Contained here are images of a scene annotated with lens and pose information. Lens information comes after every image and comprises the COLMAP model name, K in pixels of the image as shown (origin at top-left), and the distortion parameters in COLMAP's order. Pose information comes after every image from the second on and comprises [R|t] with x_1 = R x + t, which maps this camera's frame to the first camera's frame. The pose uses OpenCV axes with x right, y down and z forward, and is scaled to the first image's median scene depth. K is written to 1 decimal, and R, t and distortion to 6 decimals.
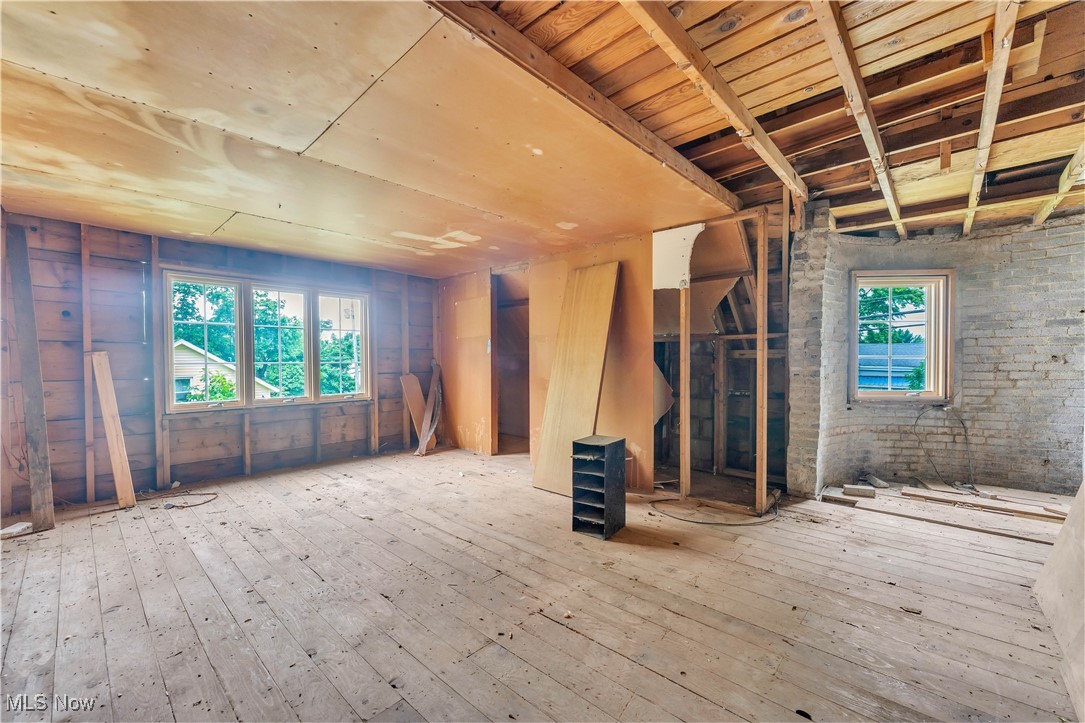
lens RADIAL K [[432.1, 0, 535.6], [0, 432.1, 365.0], [0, 0, 1]] dist [0.001116, -0.000054]
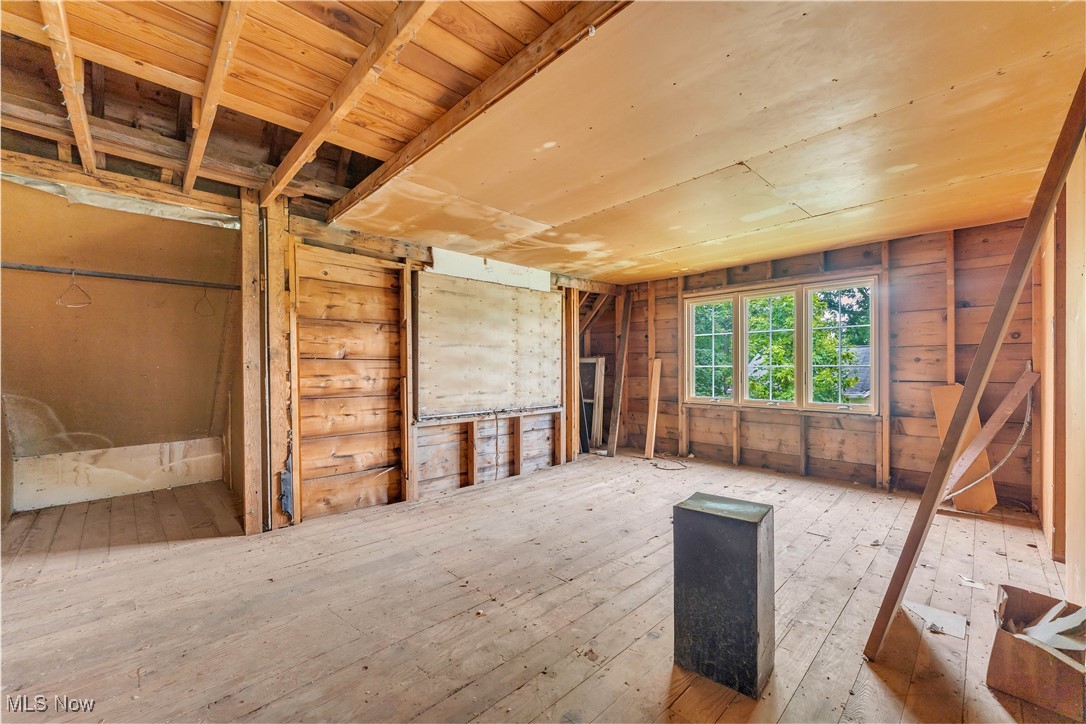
lens RADIAL K [[432.5, 0, 536.5], [0, 432.5, 364.6], [0, 0, 1]] dist [0.001116, -0.000054]
pose [[-0.057943, 0.000310, -0.998320, 0.733060], [-0.004967, 0.999987, 0.000599, -0.010589], [0.998308, 0.004994, -0.057941, 0.793887]]
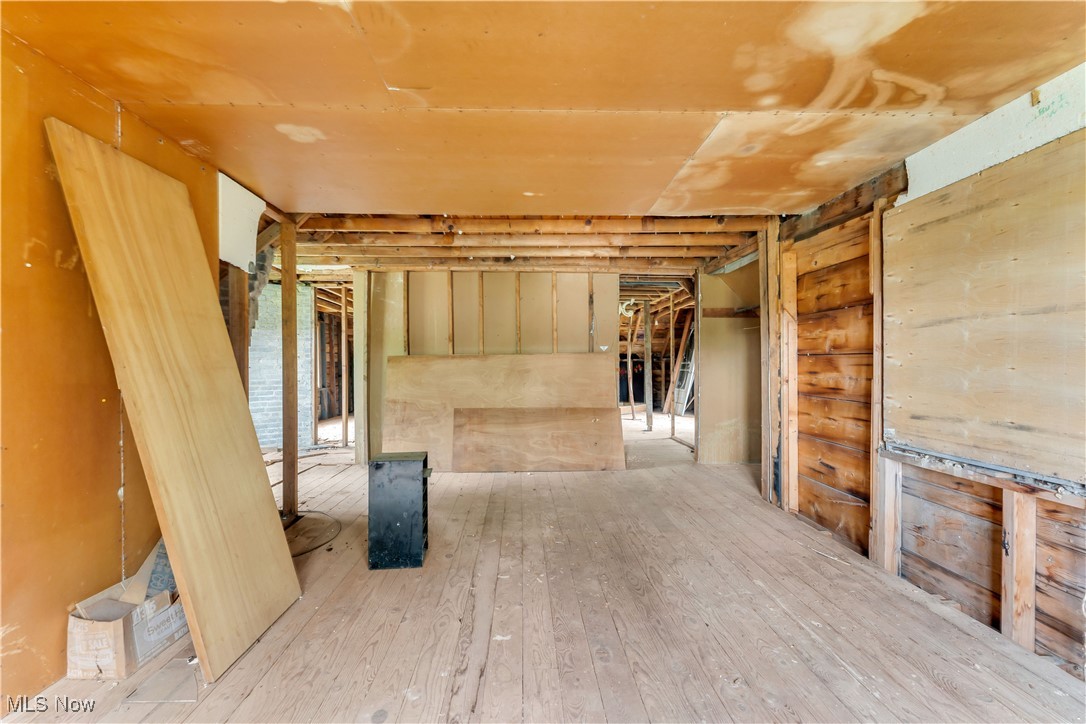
lens RADIAL K [[432.5, 0, 538.0], [0, 432.5, 367.5], [0, 0, 1]] dist [0.001116, -0.000054]
pose [[-0.708621, 0.001998, 0.705586, -0.668188], [0.013573, 0.999850, 0.010800, -0.011965], [-0.705459, 0.017230, -0.708542, 1.424262]]
